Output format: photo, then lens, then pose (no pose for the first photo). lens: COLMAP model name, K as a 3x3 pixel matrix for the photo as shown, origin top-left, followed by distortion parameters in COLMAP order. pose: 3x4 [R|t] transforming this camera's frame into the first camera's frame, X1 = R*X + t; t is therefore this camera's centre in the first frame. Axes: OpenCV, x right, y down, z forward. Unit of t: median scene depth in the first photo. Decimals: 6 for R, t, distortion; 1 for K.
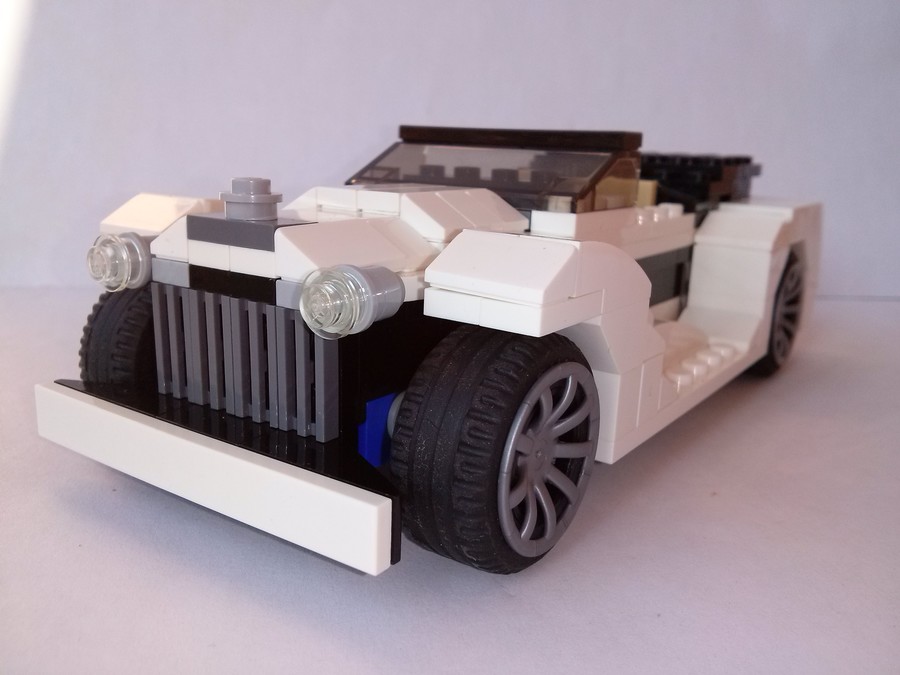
lens RADIAL K [[811.5, 0, 450.0], [0, 811.5, 338.9], [0, 0, 1]] dist [-0.044877, -0.003021]
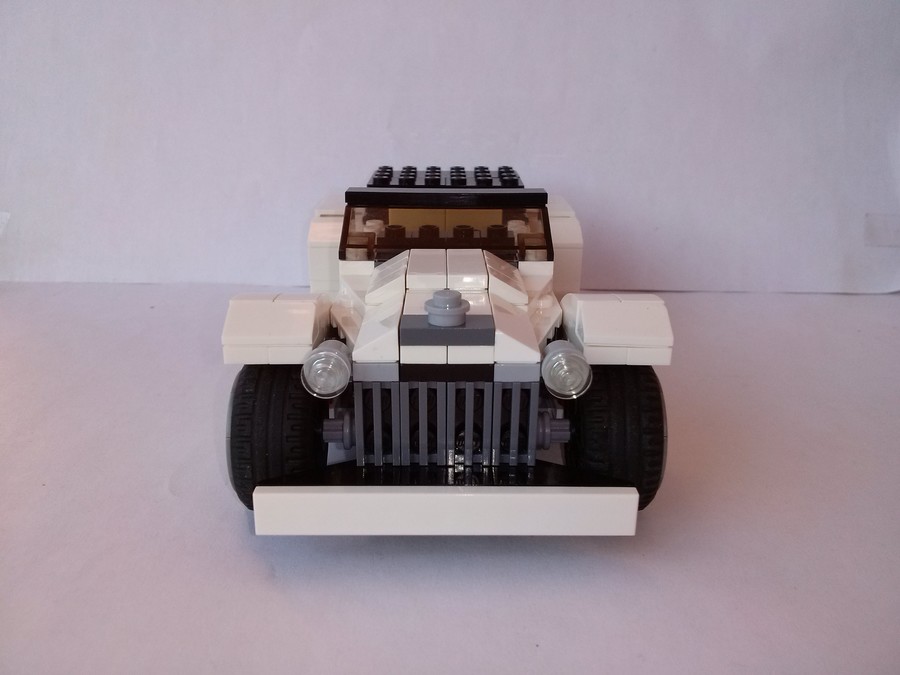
lens RADIAL K [[811.5, 0, 448.1], [0, 811.5, 339.2], [0, 0, 1]] dist [-0.044877, -0.003021]
pose [[0.837231, -0.207394, 0.505996, -0.904429], [0.162510, 0.977851, 0.131901, -0.288530], [-0.522144, -0.028203, 0.852391, -0.147746]]
